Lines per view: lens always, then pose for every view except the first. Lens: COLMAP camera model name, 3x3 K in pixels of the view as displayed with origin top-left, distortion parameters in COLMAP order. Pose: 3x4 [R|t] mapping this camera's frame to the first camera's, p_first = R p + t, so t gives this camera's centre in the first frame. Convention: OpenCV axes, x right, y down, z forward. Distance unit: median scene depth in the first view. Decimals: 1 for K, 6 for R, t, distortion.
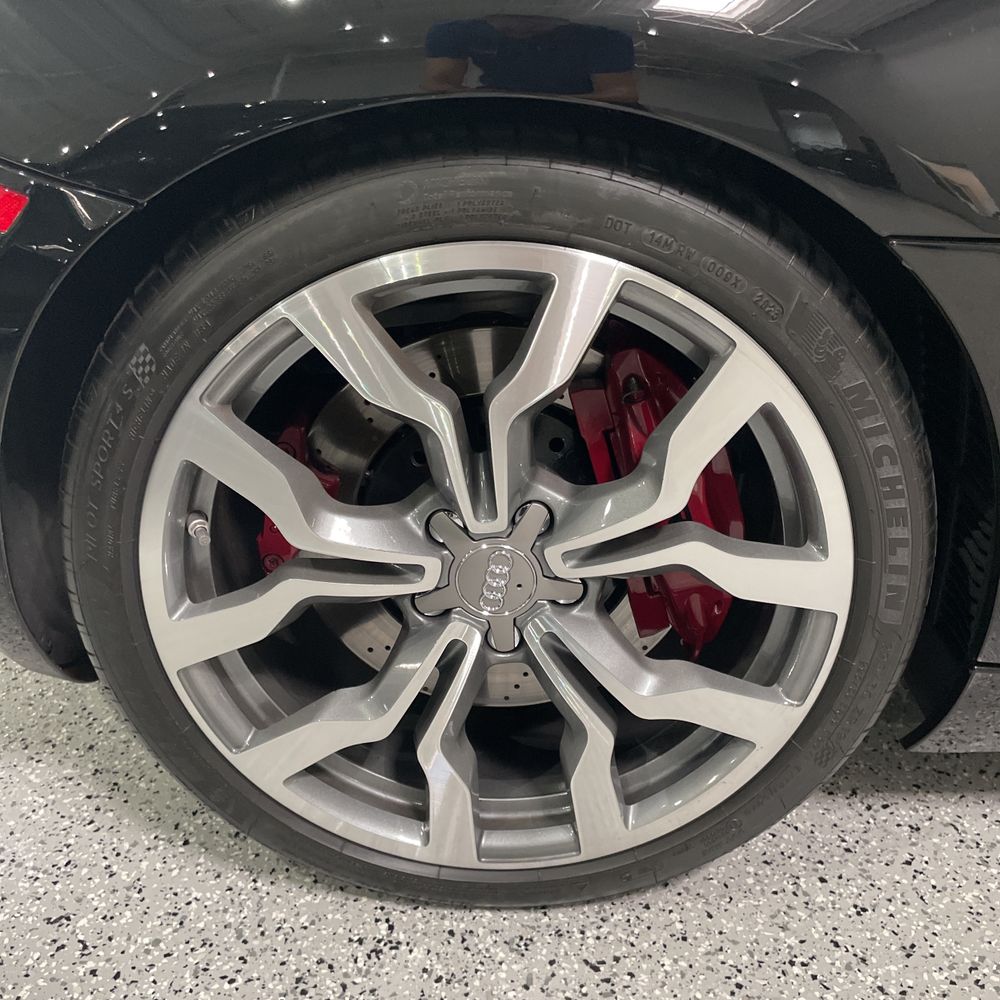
lens RADIAL K [[1015.7, 0, 513.1], [0, 1015.7, 490.7], [0, 0, 1]] dist [0.096389, -0.137984]
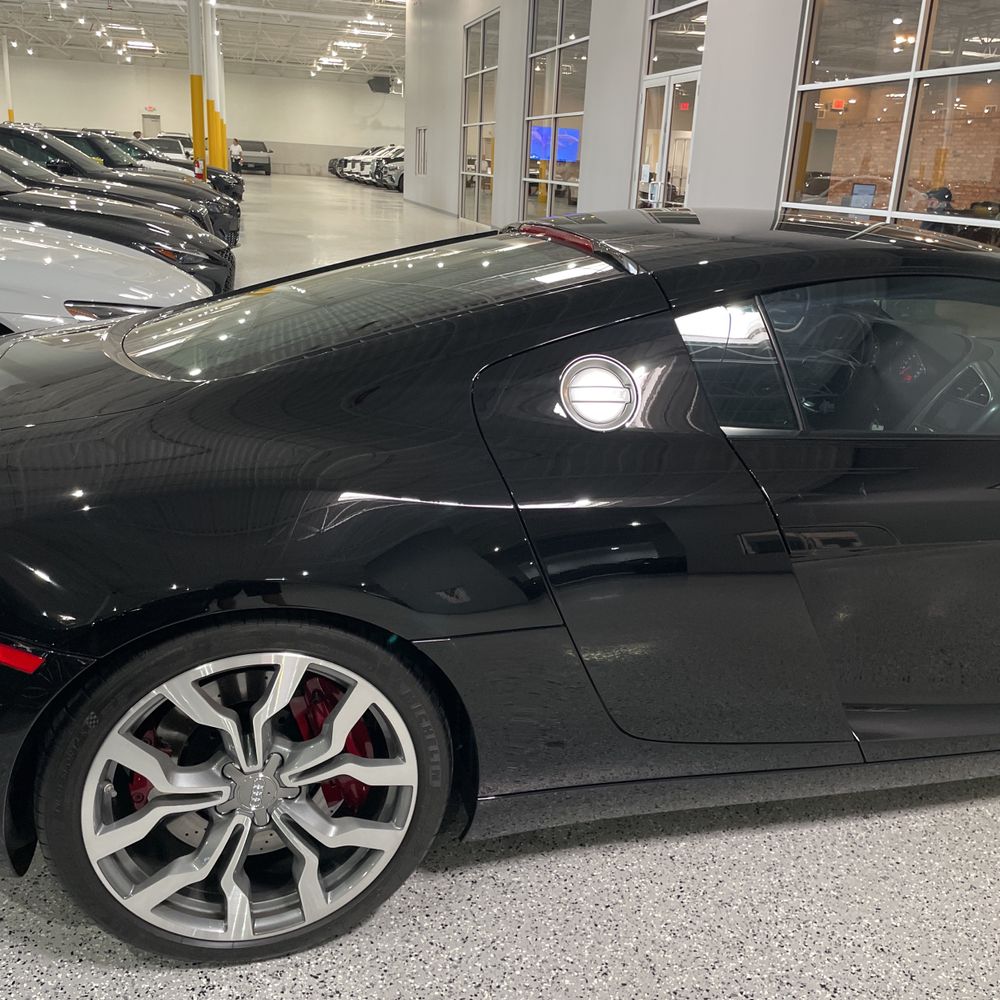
lens RADIAL K [[1015.7, 0, 513.1], [0, 1015.7, 490.7], [0, 0, 1]] dist [0.096389, -0.137984]
pose [[0.954182, -0.055963, 0.293947, -0.096522], [0.090164, 0.990470, -0.104114, -0.249270], [-0.285319, 0.125847, 0.950134, -1.198665]]
